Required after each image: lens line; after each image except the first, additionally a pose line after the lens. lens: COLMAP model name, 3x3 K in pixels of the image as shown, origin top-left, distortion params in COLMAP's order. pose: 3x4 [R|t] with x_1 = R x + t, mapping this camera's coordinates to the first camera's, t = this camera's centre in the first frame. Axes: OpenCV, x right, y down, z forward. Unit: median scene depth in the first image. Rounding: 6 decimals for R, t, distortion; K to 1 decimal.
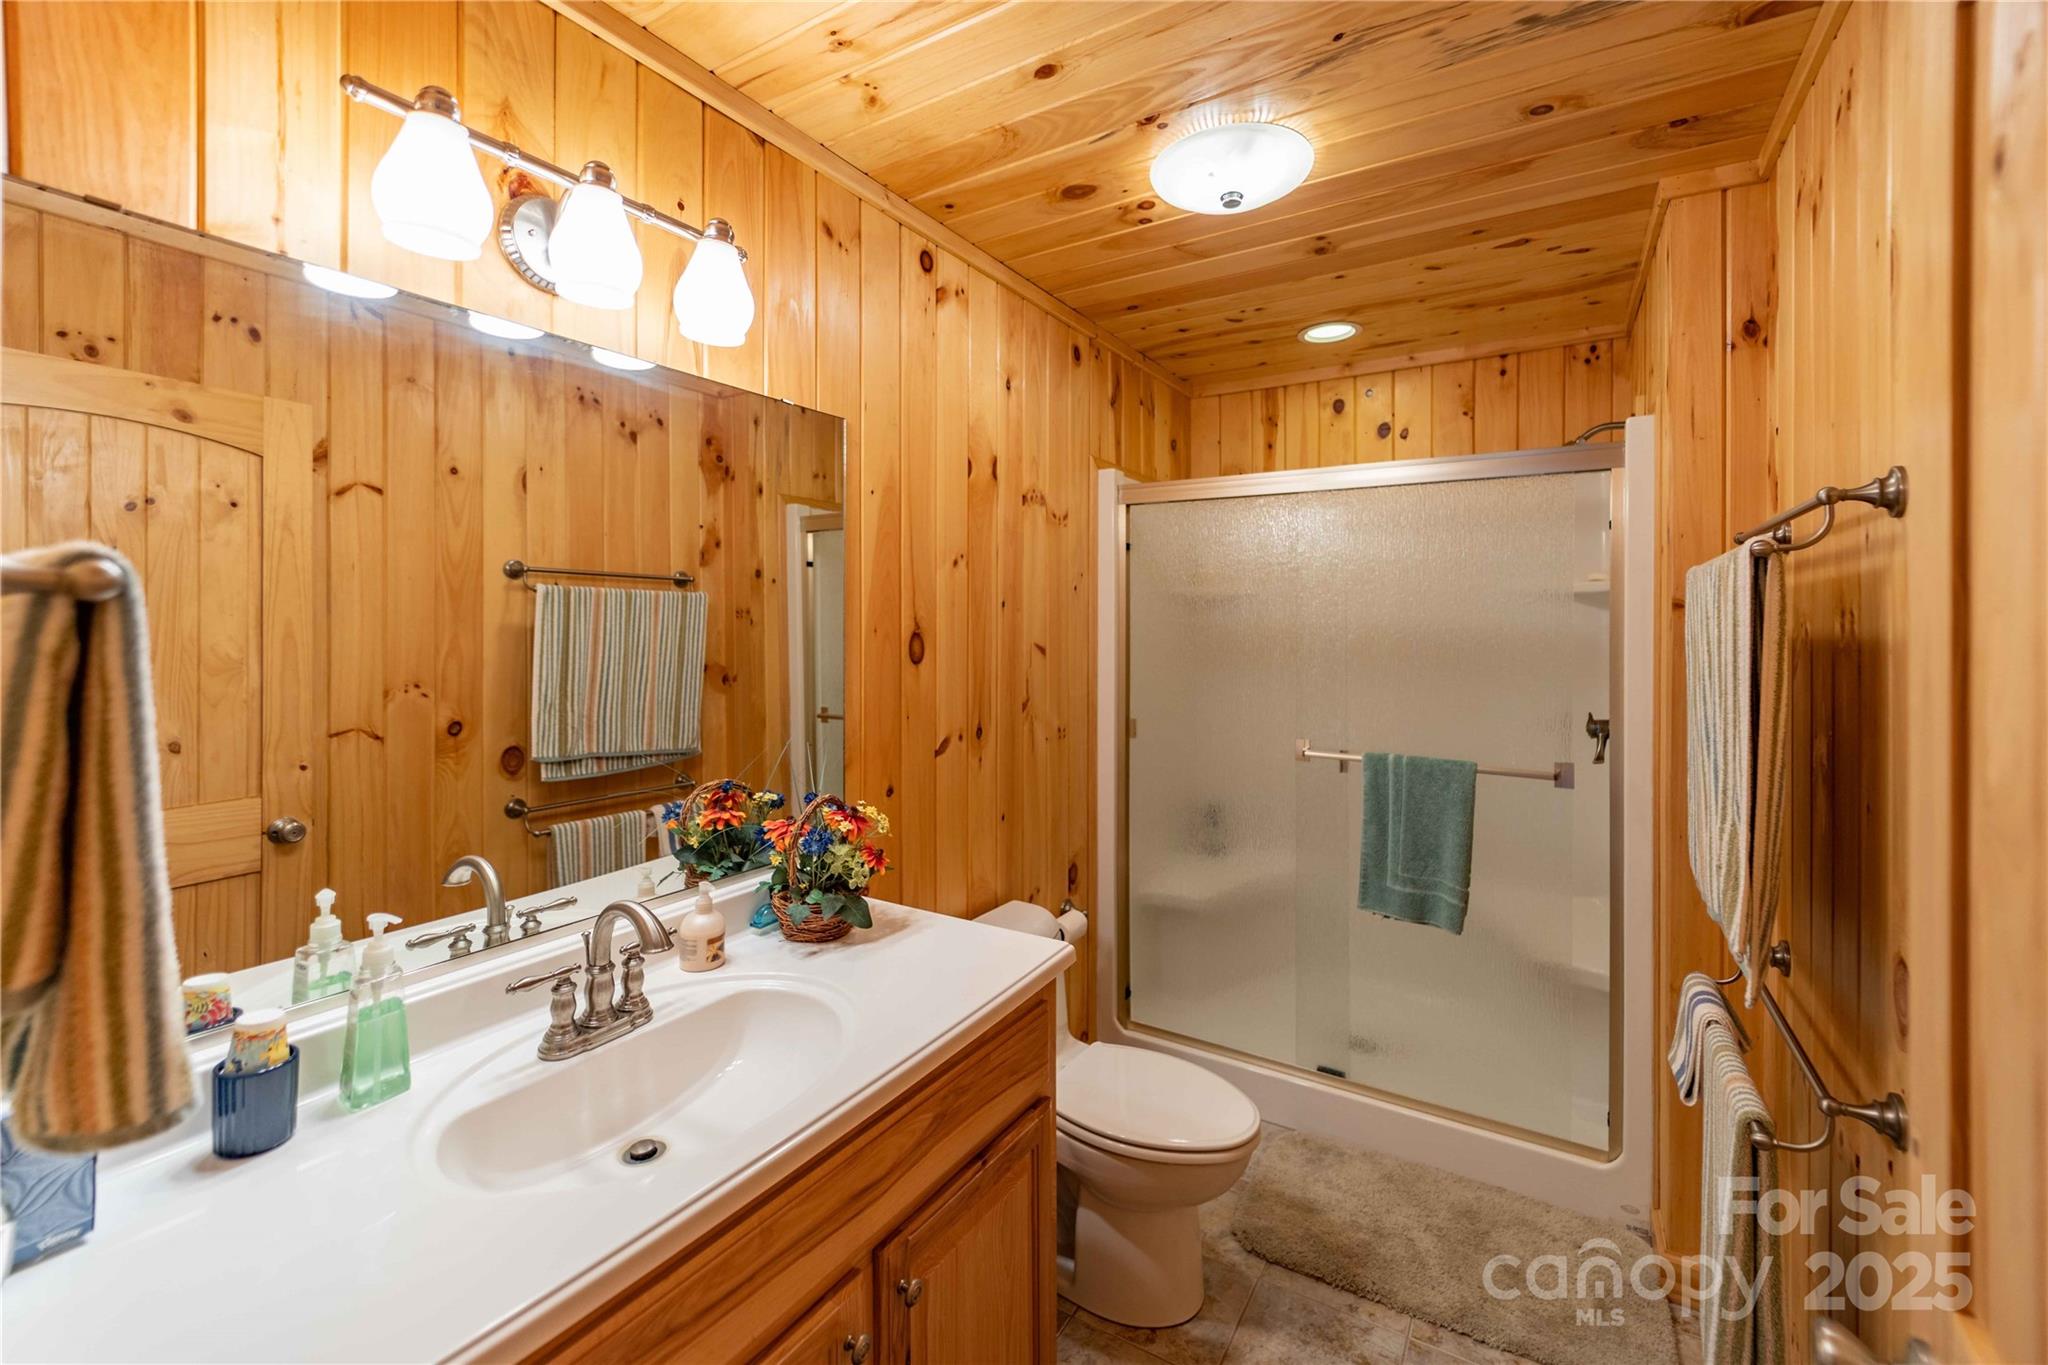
lens RADIAL K [[839.8, 0, 1059.2], [0, 839.8, 625.1], [0, 0, 1]] dist [-0.004035, 0.002321]
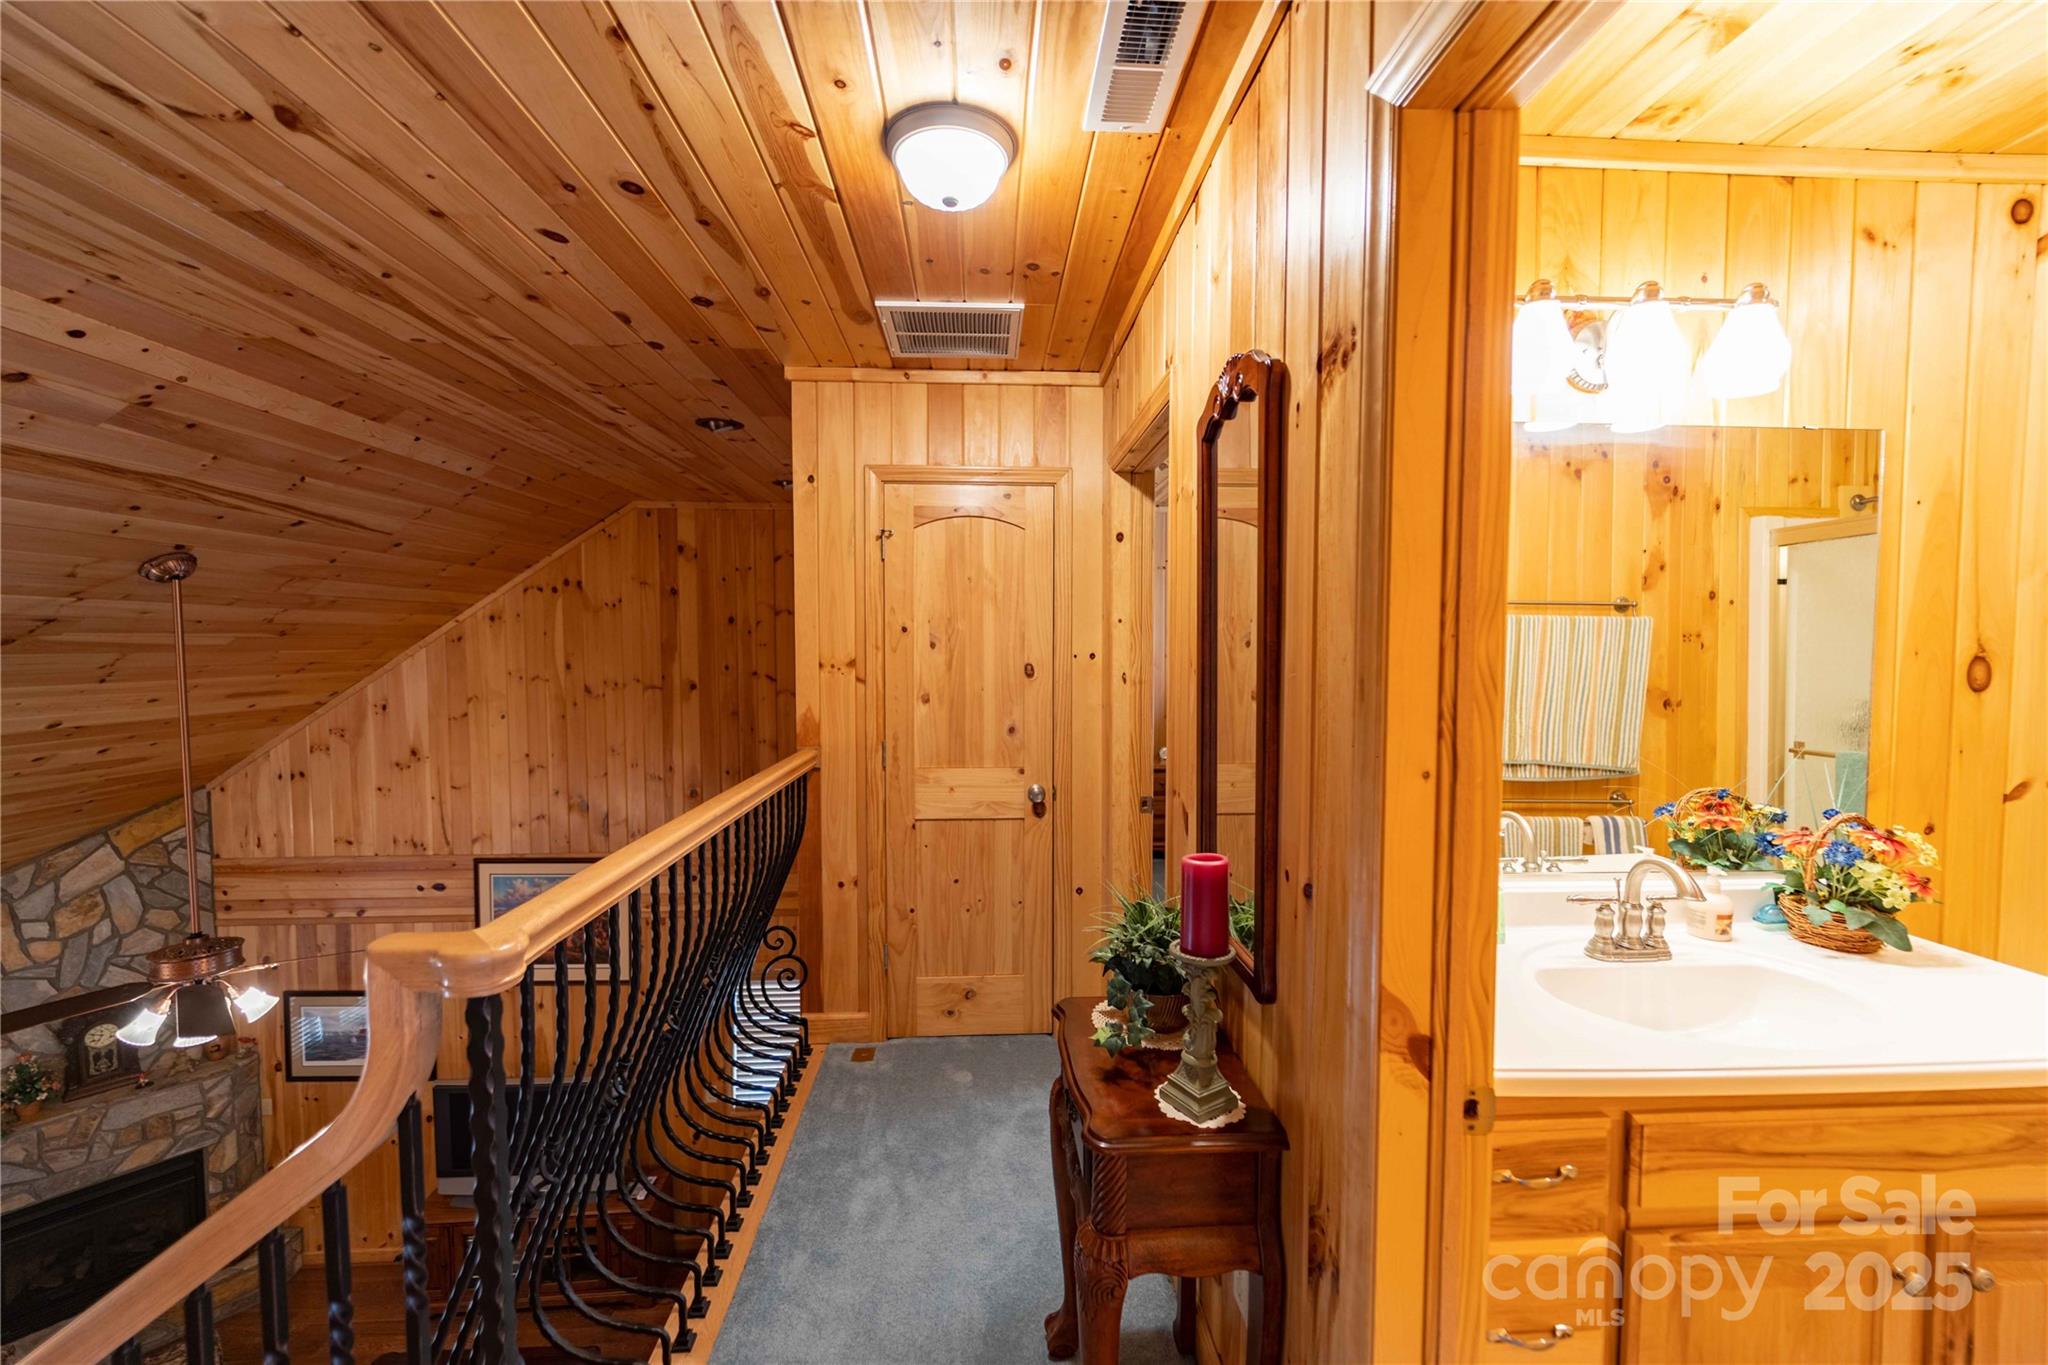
lens RADIAL K [[839.8, 0, 1025.9], [0, 839.8, 687.7], [0, 0, 1]] dist [-0.004035, 0.002321]
pose [[0.556926, 0.039370, -0.829628, 0.002798], [-0.003068, 0.998967, 0.045346, 0.006276], [0.830556, -0.022709, 0.556472, -0.382420]]
